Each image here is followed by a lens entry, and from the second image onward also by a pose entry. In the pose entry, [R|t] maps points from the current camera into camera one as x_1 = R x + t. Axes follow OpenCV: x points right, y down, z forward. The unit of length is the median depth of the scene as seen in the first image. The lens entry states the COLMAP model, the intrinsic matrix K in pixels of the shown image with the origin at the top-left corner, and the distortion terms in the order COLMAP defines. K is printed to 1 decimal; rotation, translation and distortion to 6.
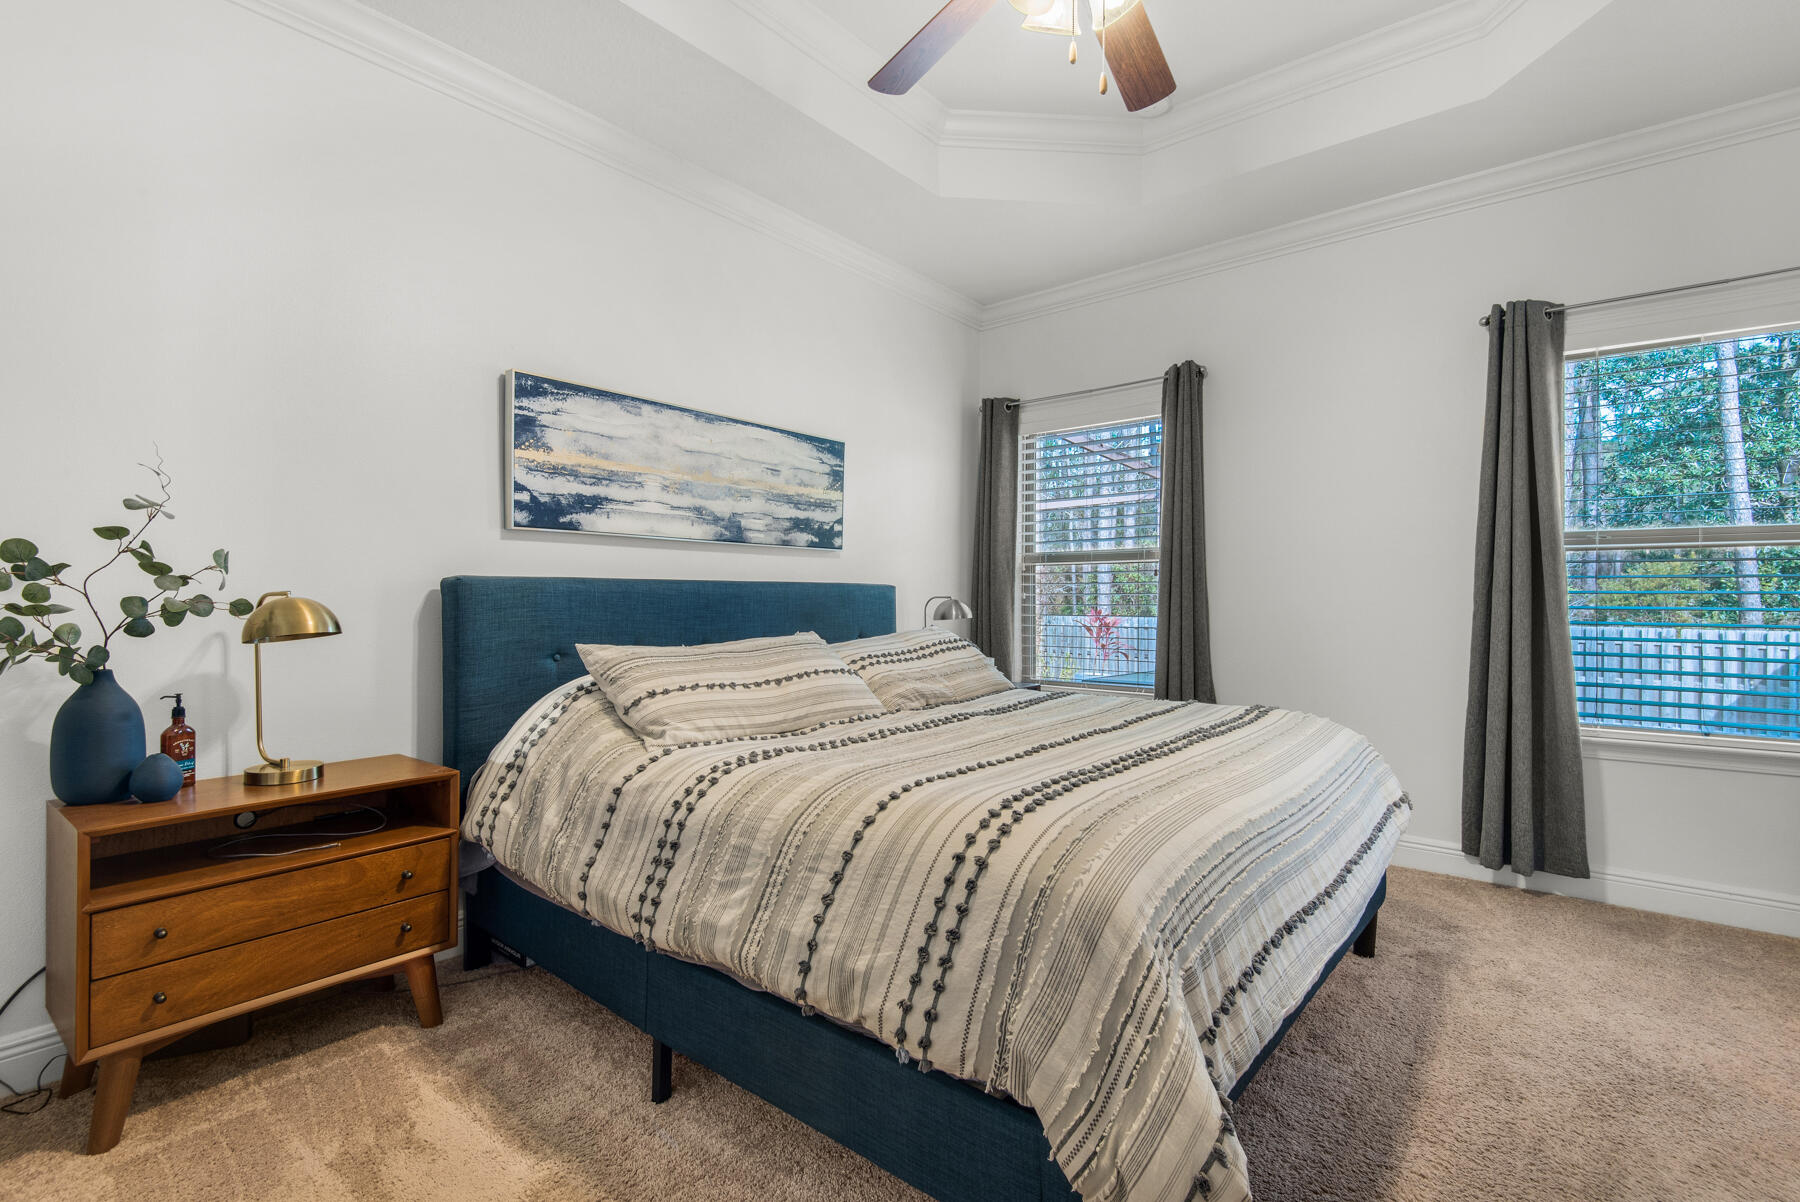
lens RADIAL K [[821.0, 0, 905.1], [0, 821.0, 603.1], [0, 0, 1]] dist [0.025446, -0.017196]
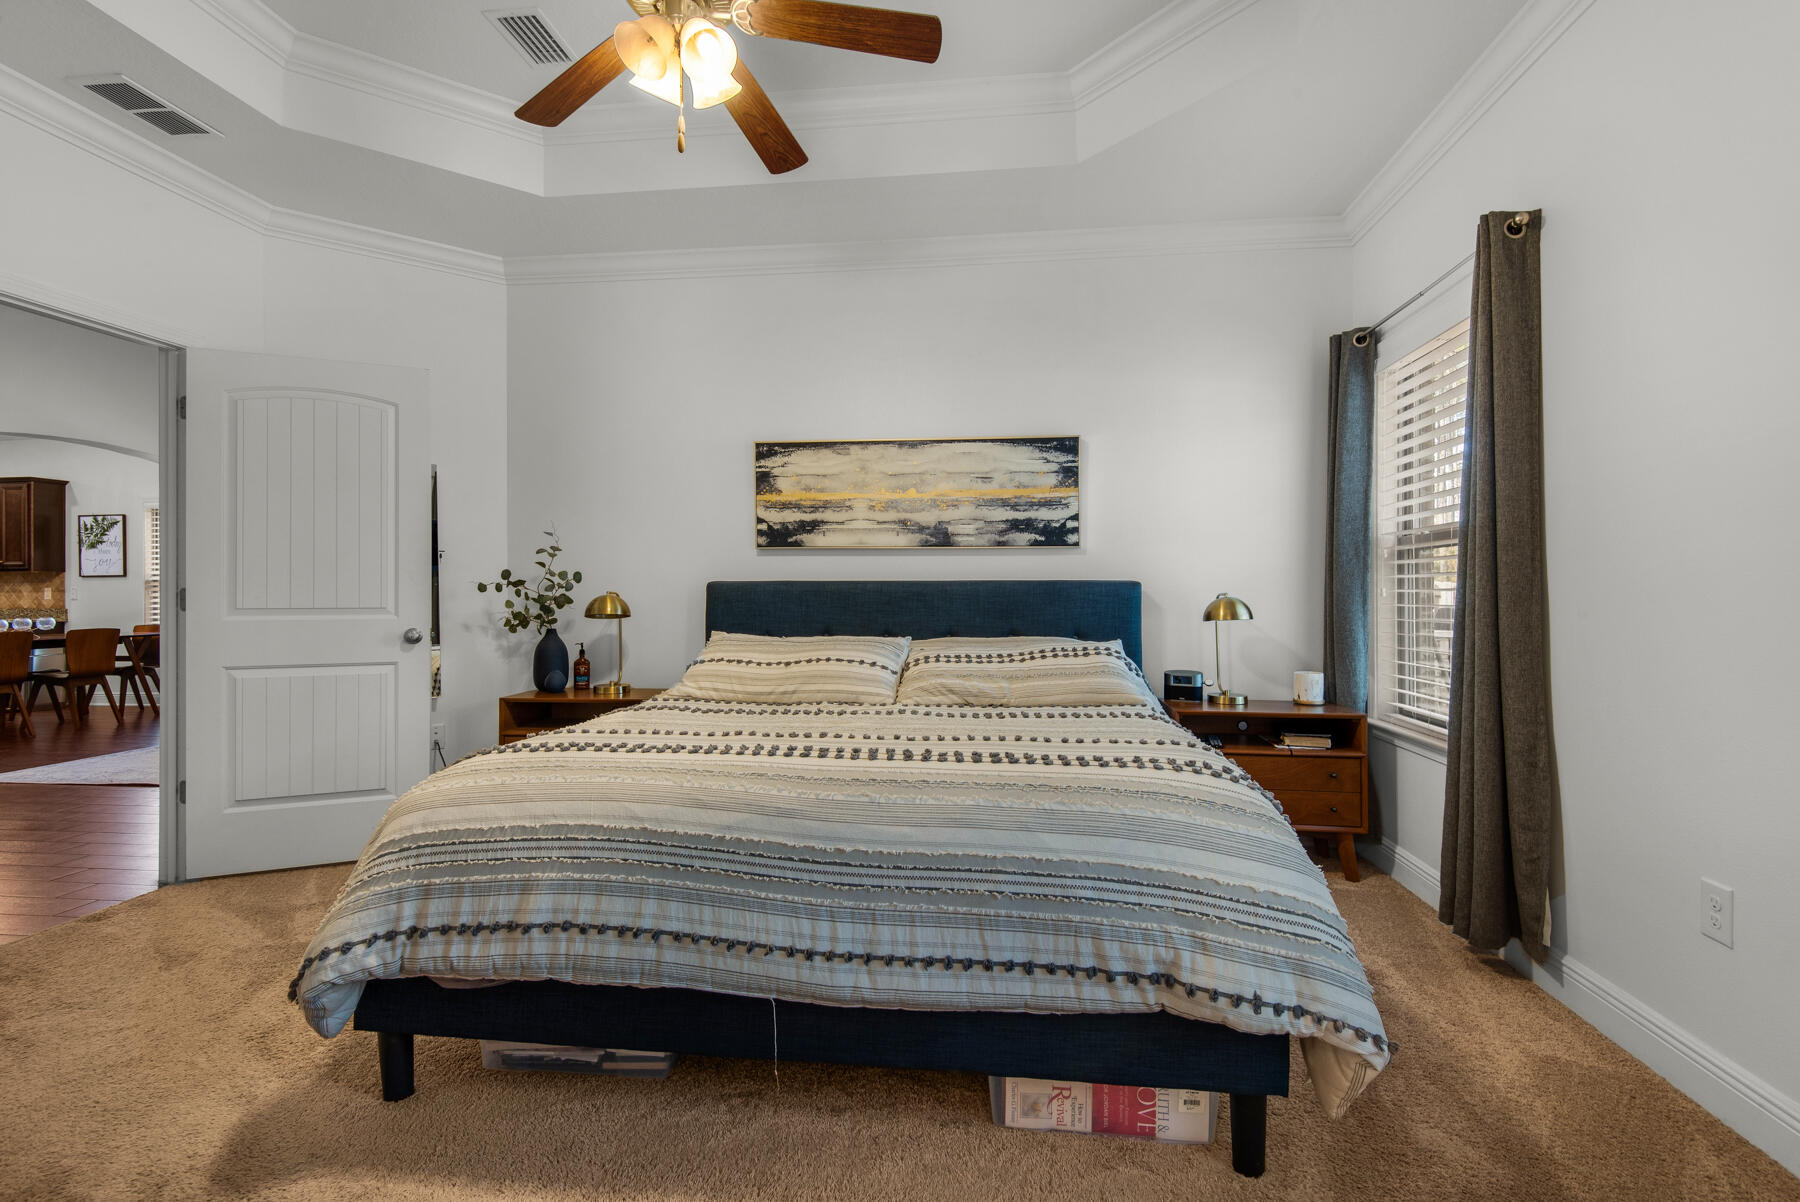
lens RADIAL K [[821.0, 0, 905.5], [0, 821.0, 592.4], [0, 0, 1]] dist [0.025446, -0.017196]
pose [[0.536443, 0.000734, -0.843936, 0.775000], [-0.005456, 0.999982, -0.002599, -0.007549], [0.843919, 0.005999, 0.536437, 0.363074]]
